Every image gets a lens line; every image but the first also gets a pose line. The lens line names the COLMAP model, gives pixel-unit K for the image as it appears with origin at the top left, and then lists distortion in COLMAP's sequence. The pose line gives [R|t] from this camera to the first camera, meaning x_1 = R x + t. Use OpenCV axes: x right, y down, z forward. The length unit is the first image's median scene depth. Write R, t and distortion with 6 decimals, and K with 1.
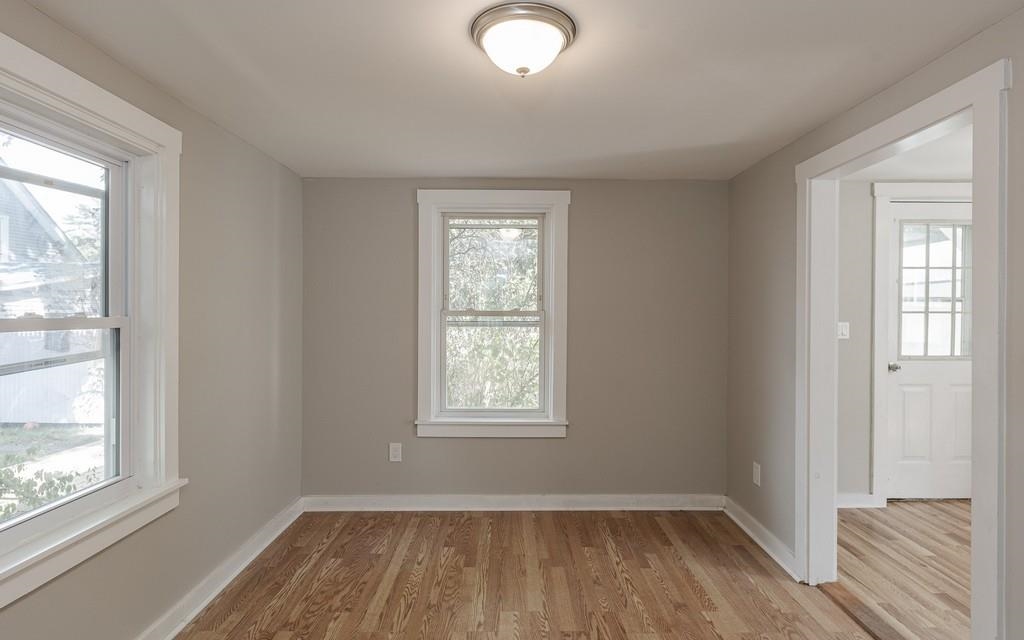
lens RADIAL K [[539.6, 0, 516.1], [0, 539.6, 319.0], [0, 0, 1]] dist [-0.003848, -0.000656]
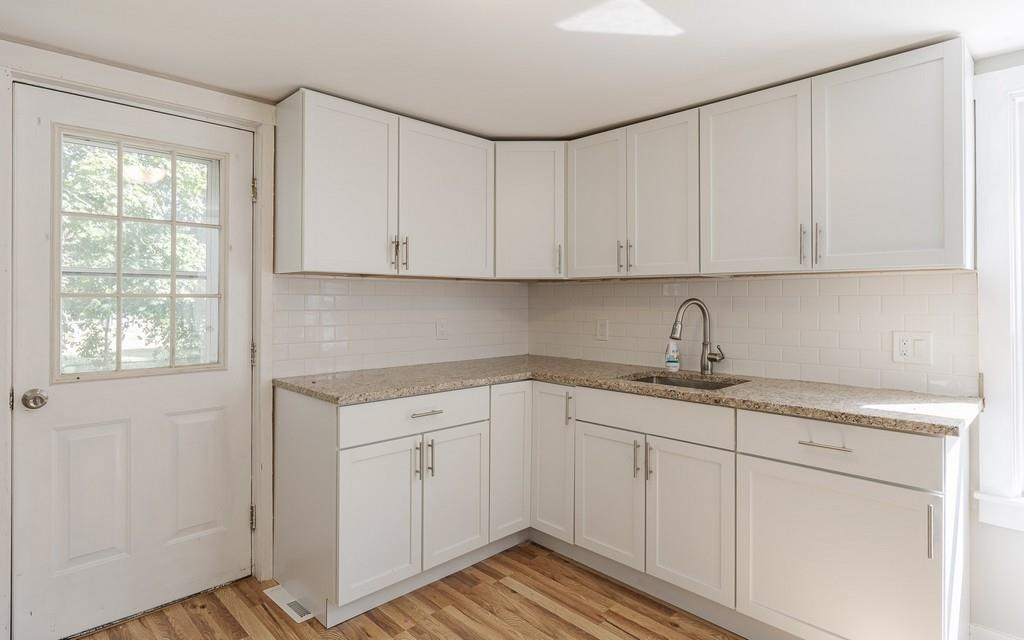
lens RADIAL K [[535.1, 0, 513.0], [0, 535.1, 296.0], [0, 0, 1]] dist [0.004305, -0.001287]
pose [[0.709194, 0.002444, 0.705009, 0.658356], [0.001899, 0.999984, -0.005377, -0.007735], [-0.705011, 0.005152, 0.709178, 0.297670]]
